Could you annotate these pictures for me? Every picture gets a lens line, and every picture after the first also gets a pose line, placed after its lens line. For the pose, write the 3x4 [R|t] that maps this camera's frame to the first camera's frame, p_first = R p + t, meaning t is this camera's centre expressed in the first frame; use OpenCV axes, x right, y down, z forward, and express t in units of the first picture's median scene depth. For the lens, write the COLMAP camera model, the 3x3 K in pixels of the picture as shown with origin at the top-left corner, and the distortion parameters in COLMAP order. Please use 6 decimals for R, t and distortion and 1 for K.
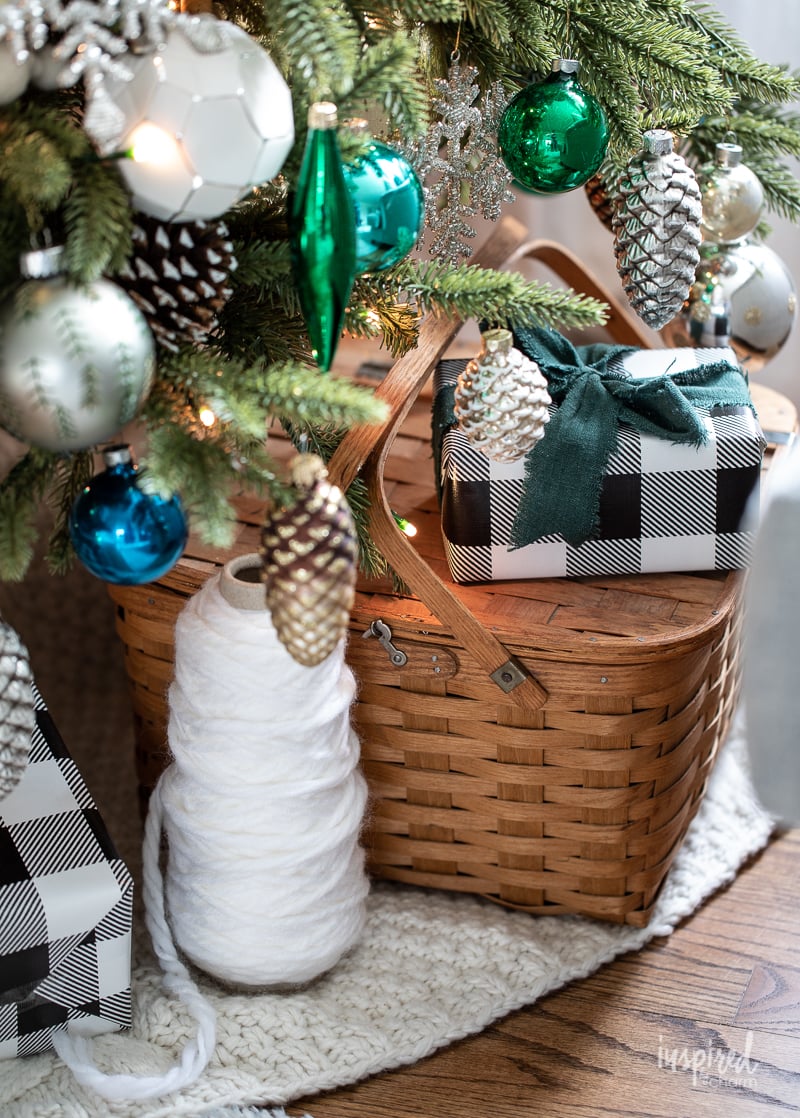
lens RADIAL K [[3514.3, 0, 400.0], [0, 3514.3, 559.0], [0, 0, 1]] dist [-0.120953, 0.317605]
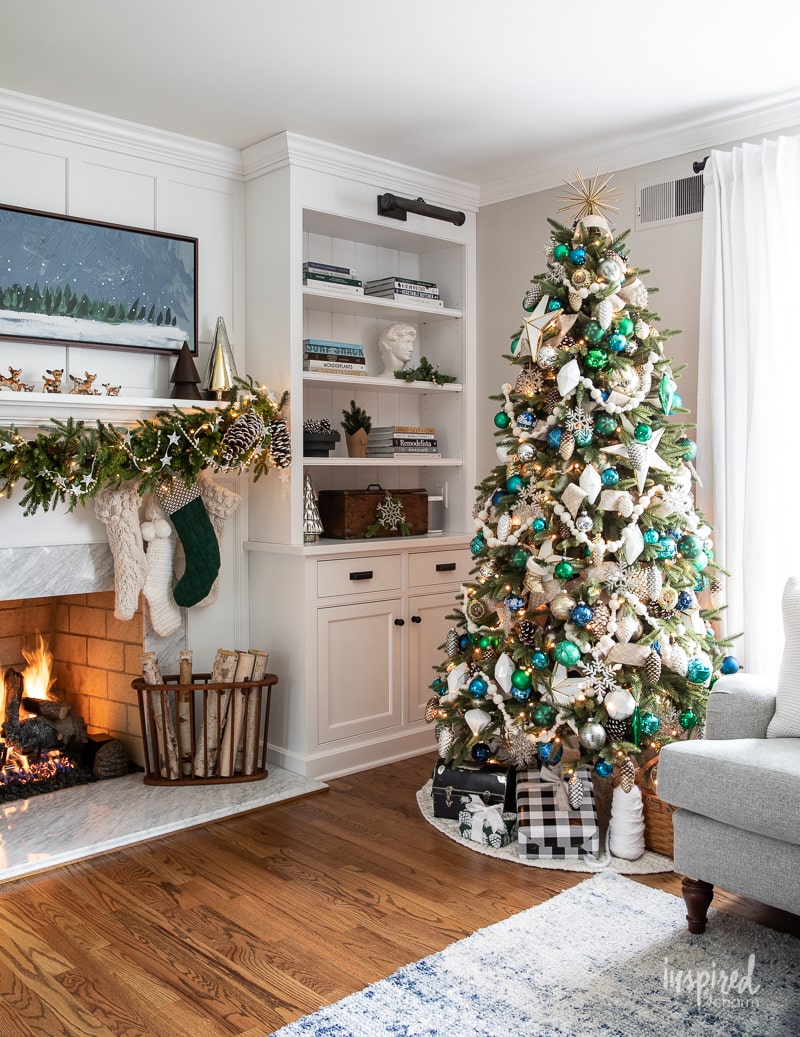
lens RADIAL K [[970.4, 0, 400.8], [0, 970.4, 492.4], [0, 0, 1]] dist [-0.066137, 0.019732]
pose [[0.870818, 0.019820, -0.491207, 0.416331], [-0.226157, 0.903329, -0.364485, 0.239969], [0.436497, 0.428490, 0.791117, -0.692324]]
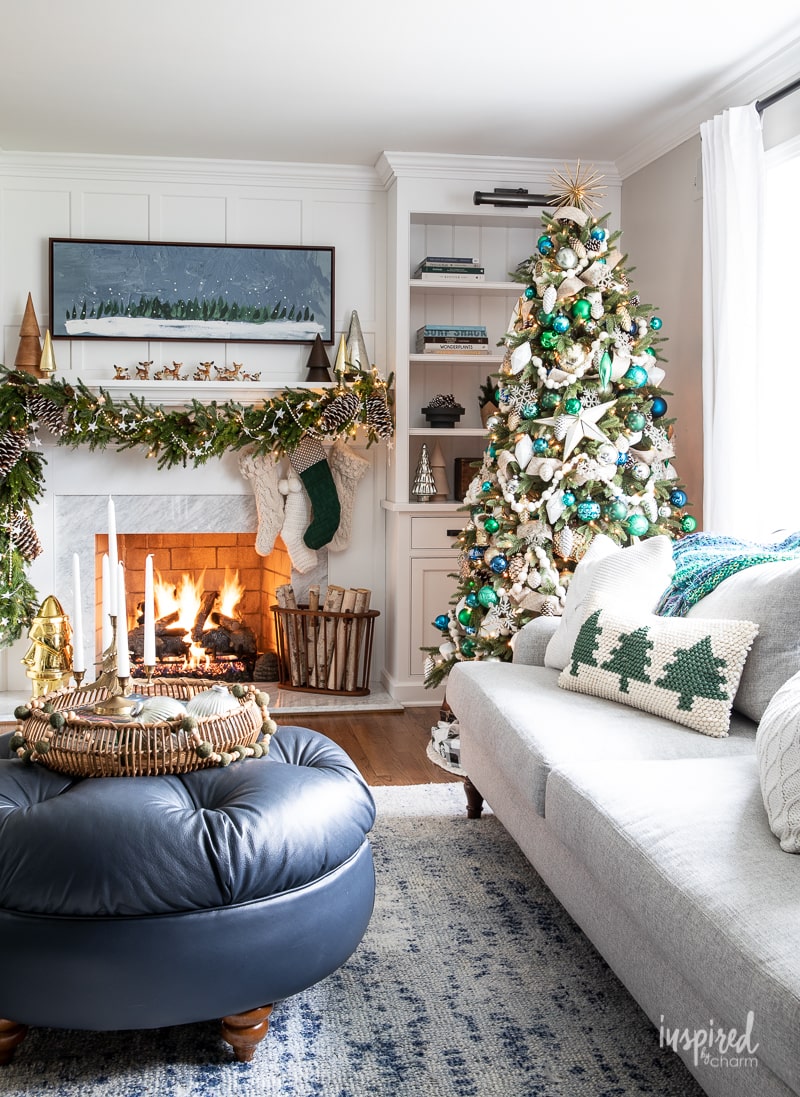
lens RADIAL K [[1195.2, 0, 399.5], [0, 1195.2, 496.8], [0, 0, 1]] dist [-0.035541, -0.010294]
pose [[0.452578, 0.053181, -0.890137, 1.873528], [-0.408495, 0.899685, -0.153943, 0.084144], [0.792657, 0.433288, 0.428902, -0.394254]]
